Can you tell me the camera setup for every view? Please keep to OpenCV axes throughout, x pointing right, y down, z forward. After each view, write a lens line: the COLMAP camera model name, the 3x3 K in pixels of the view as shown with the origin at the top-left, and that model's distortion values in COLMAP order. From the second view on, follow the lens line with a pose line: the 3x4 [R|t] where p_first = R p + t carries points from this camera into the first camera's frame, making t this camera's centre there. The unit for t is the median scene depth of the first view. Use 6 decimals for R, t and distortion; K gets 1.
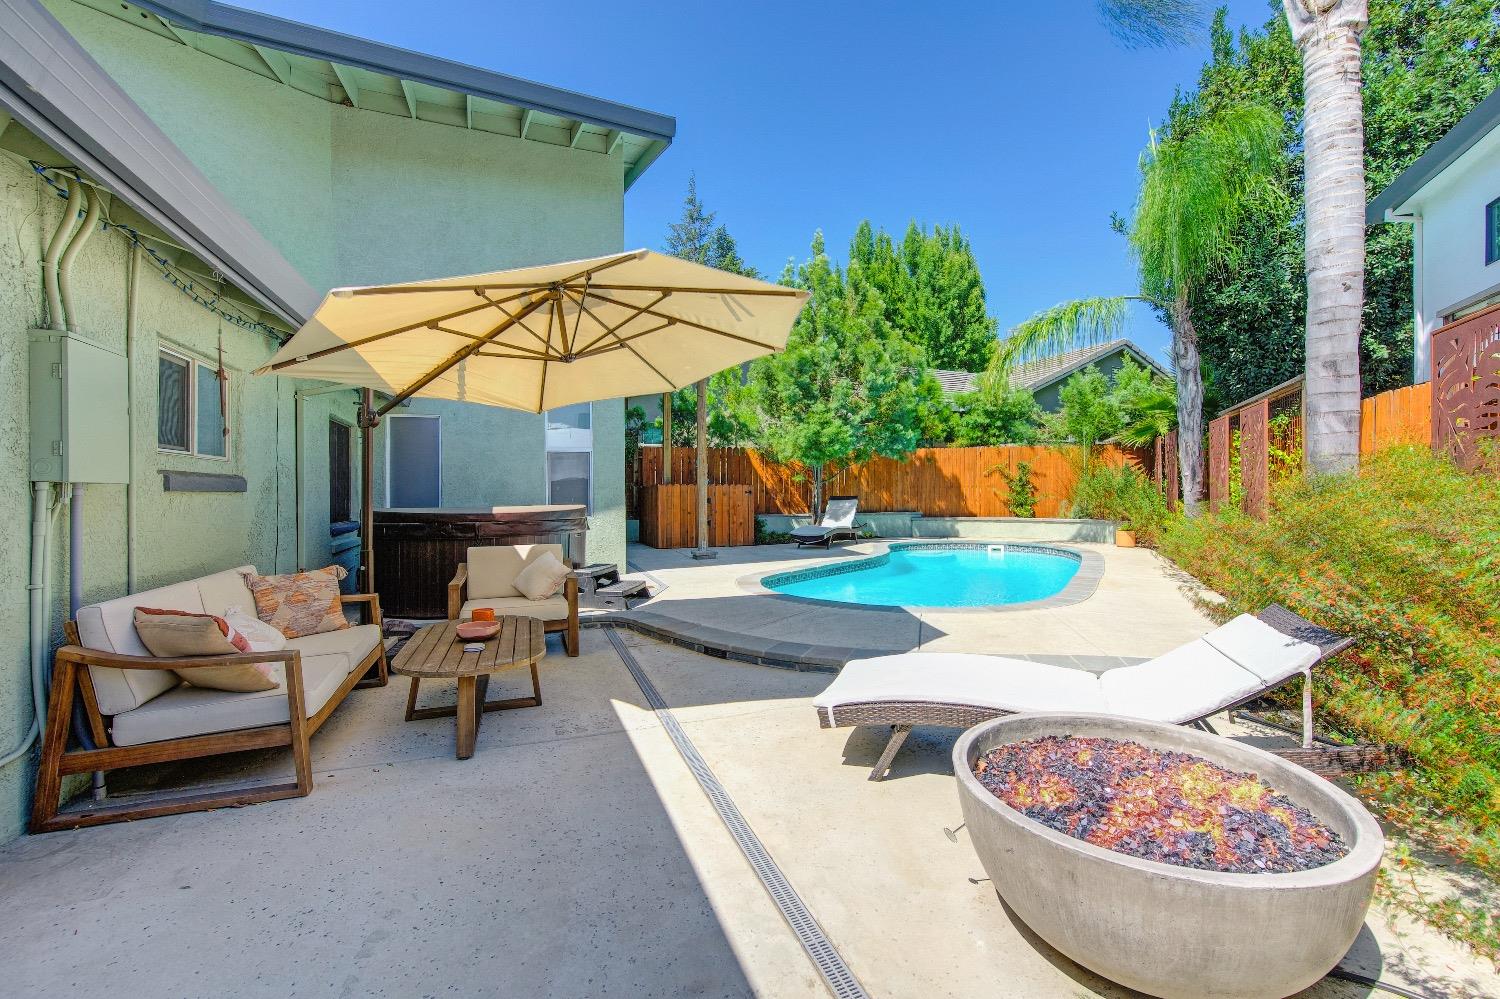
lens RADIAL K [[606.2, 0, 748.2], [0, 606.2, 501.9], [0, 0, 1]] dist [0.004872, -0.000657]
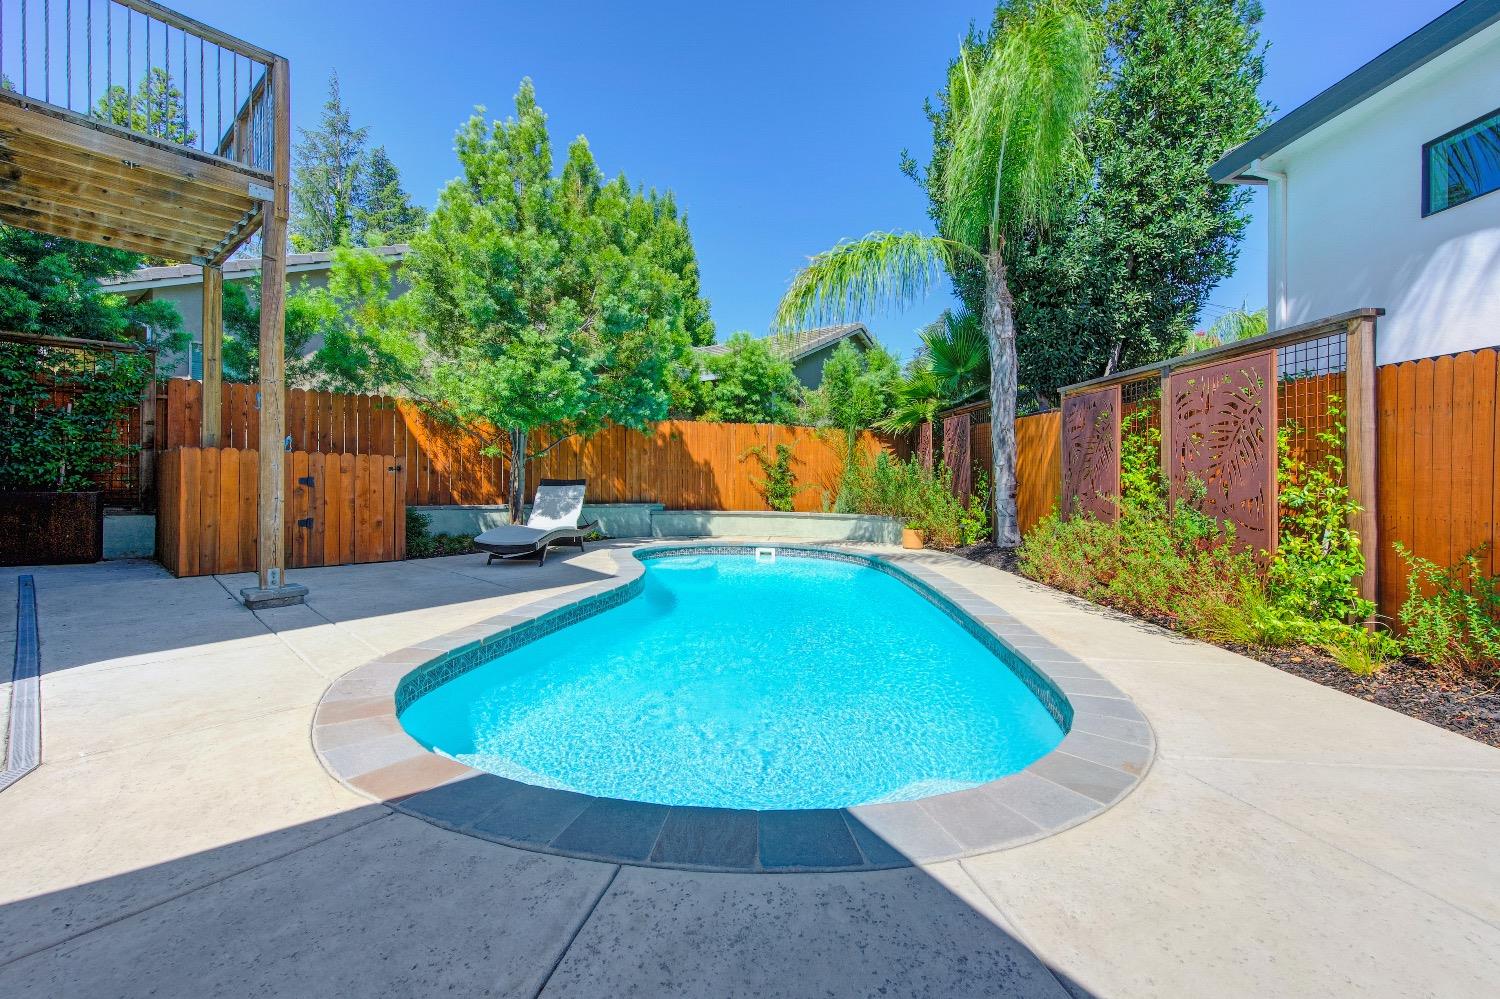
lens RADIAL K [[606.2, 0, 754.6], [0, 606.2, 499.0], [0, 0, 1]] dist [0.004872, -0.000657]
pose [[0.871279, 0.010972, 0.490666, 0.013733], [-0.019553, 0.999732, 0.012364, -0.001152], [-0.490399, -0.020366, 0.871260, 0.302835]]
